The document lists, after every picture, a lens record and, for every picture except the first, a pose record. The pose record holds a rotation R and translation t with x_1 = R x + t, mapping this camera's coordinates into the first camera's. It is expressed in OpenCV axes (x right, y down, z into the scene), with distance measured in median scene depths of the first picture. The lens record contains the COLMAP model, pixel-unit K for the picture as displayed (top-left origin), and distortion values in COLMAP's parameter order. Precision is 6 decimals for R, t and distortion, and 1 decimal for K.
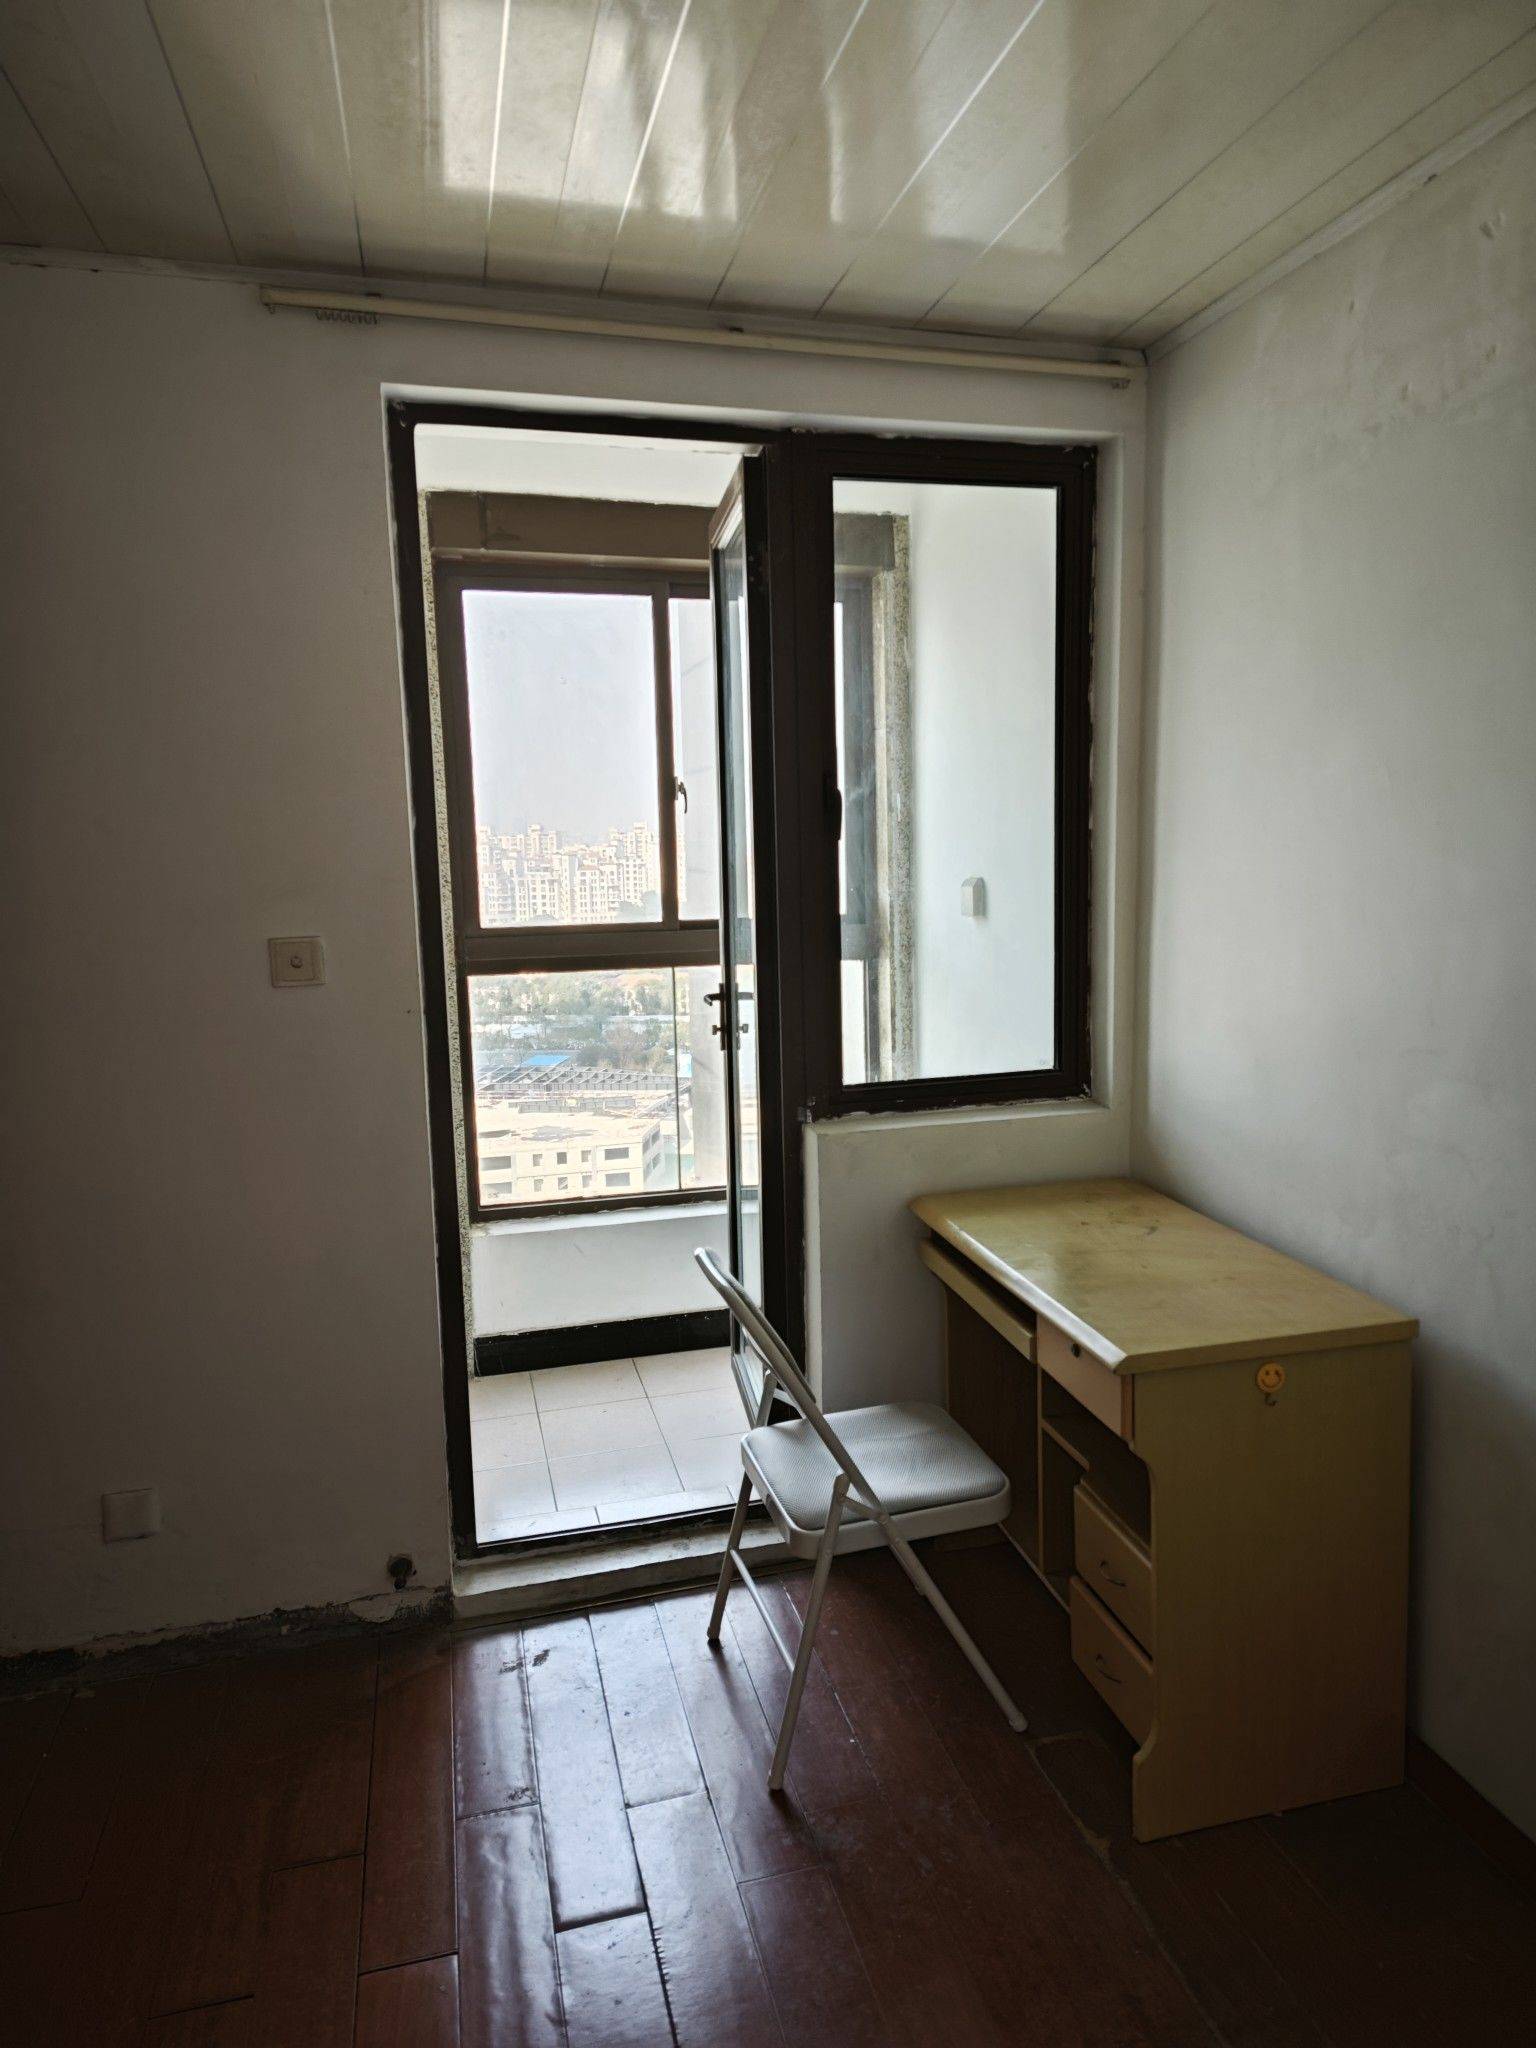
lens RADIAL K [[1387.8, 0, 768.0], [0, 1387.8, 1024.0], [0, 0, 1]] dist [0.004786, 0.002102]
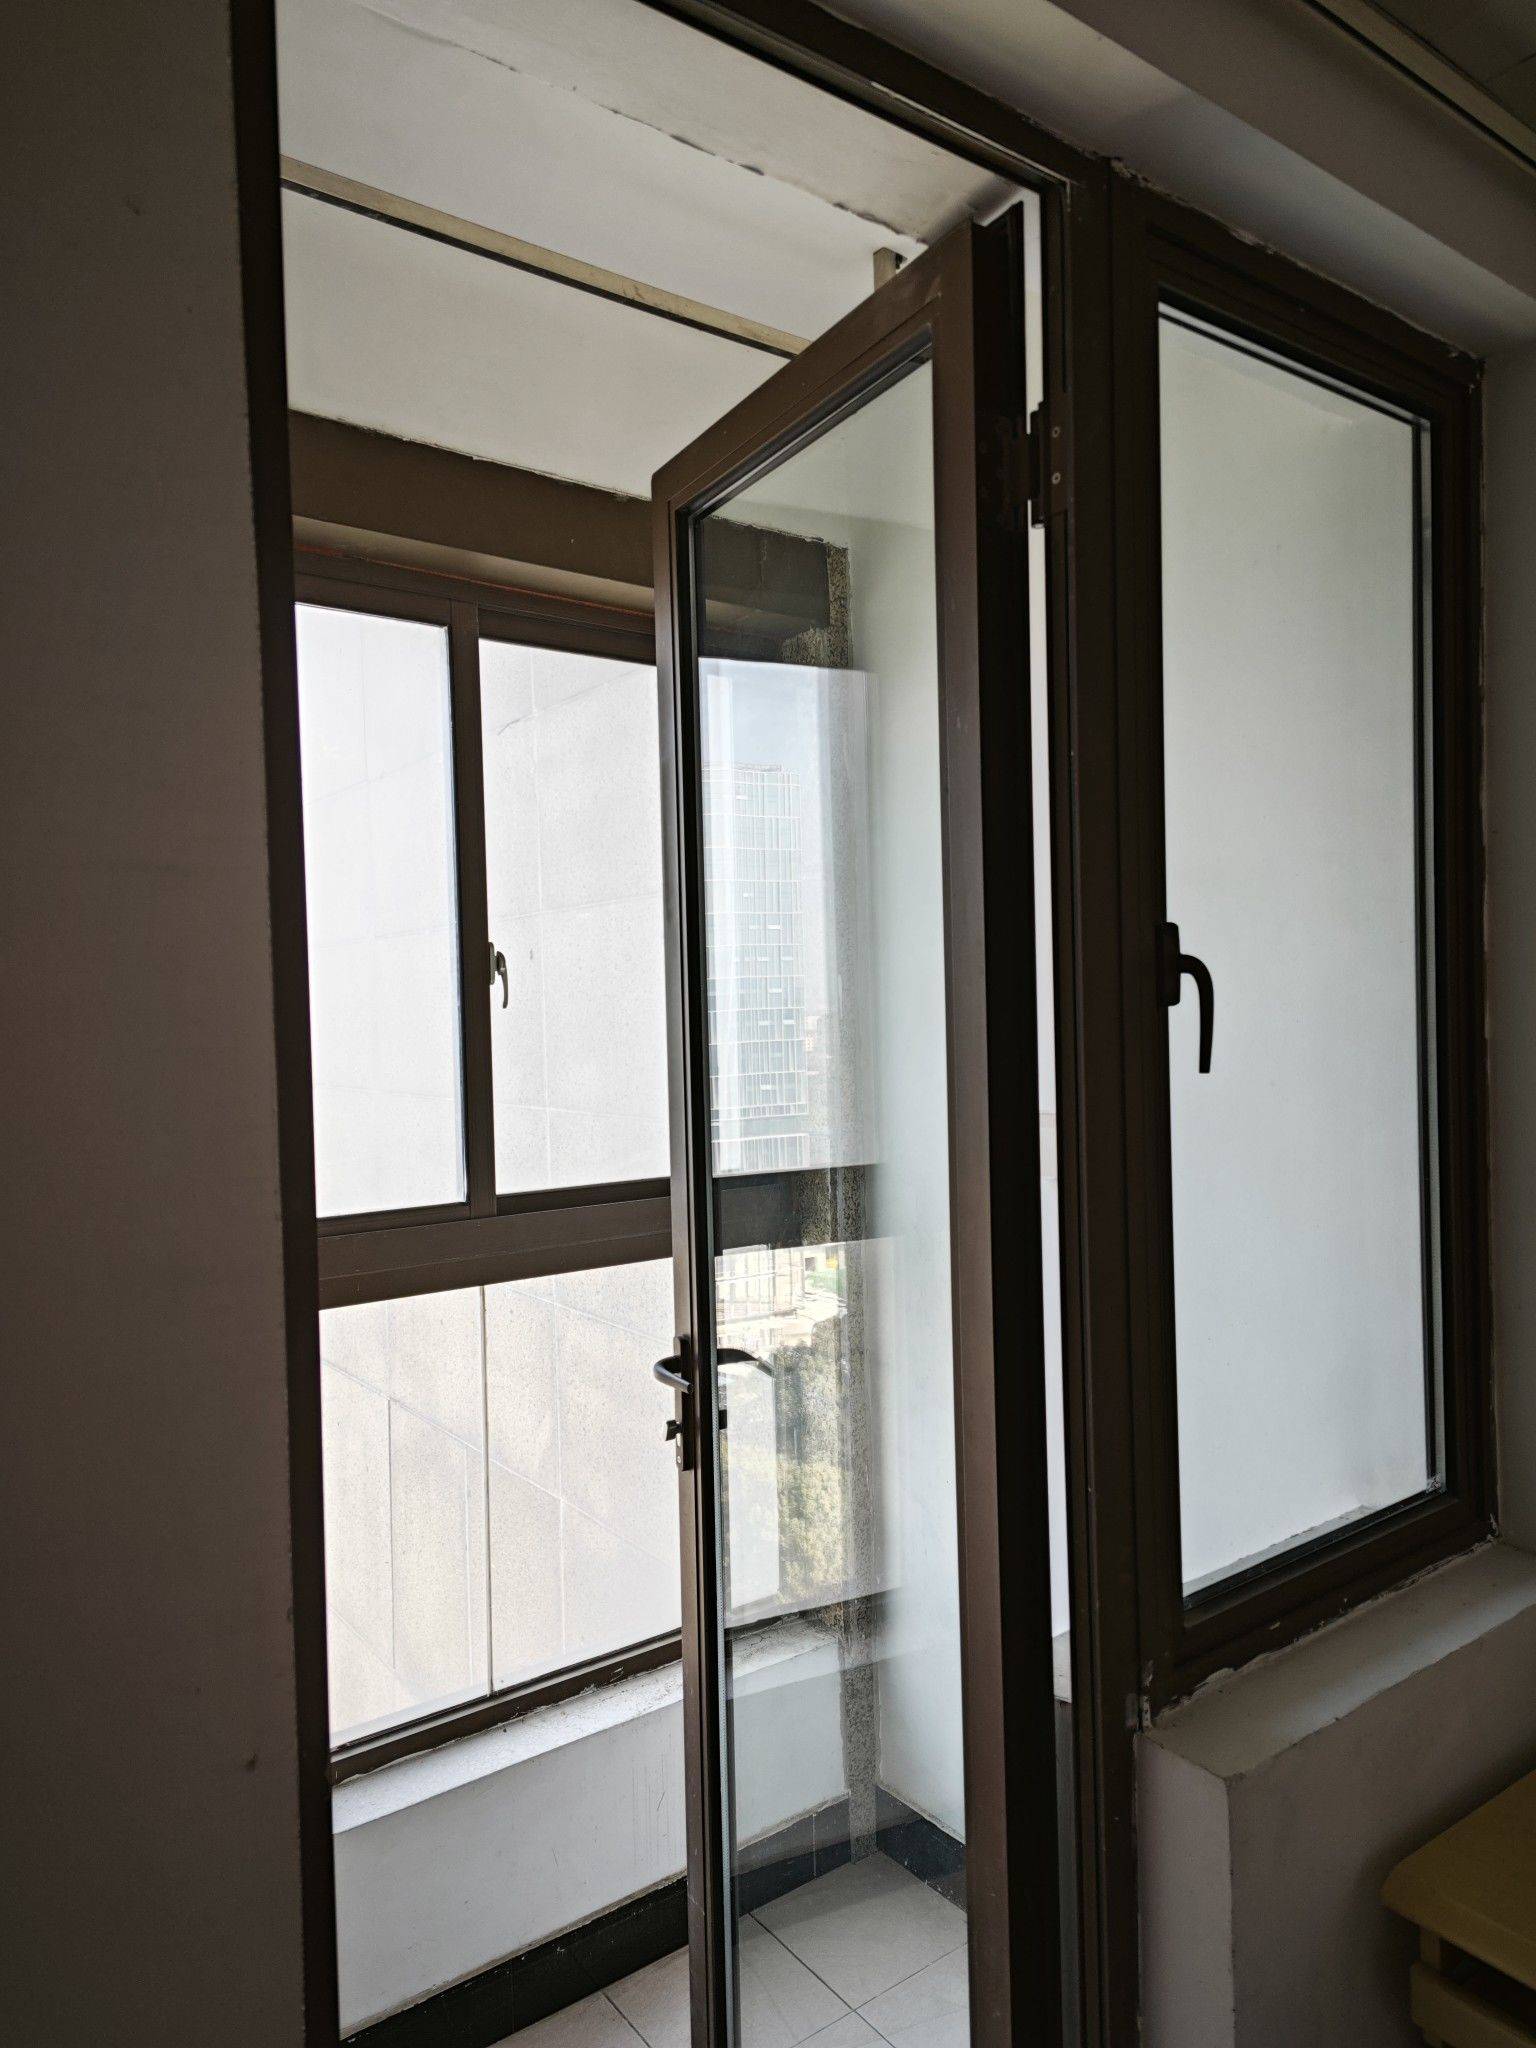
lens RADIAL K [[1387.8, 0, 768.0], [0, 1387.8, 1024.0], [0, 0, 1]] dist [0.004786, 0.002102]
pose [[0.929699, -0.006474, 0.368263, -0.171556], [0.055053, 0.991056, -0.121559, -0.071383], [-0.364182, 0.133287, 0.921741, 0.449299]]
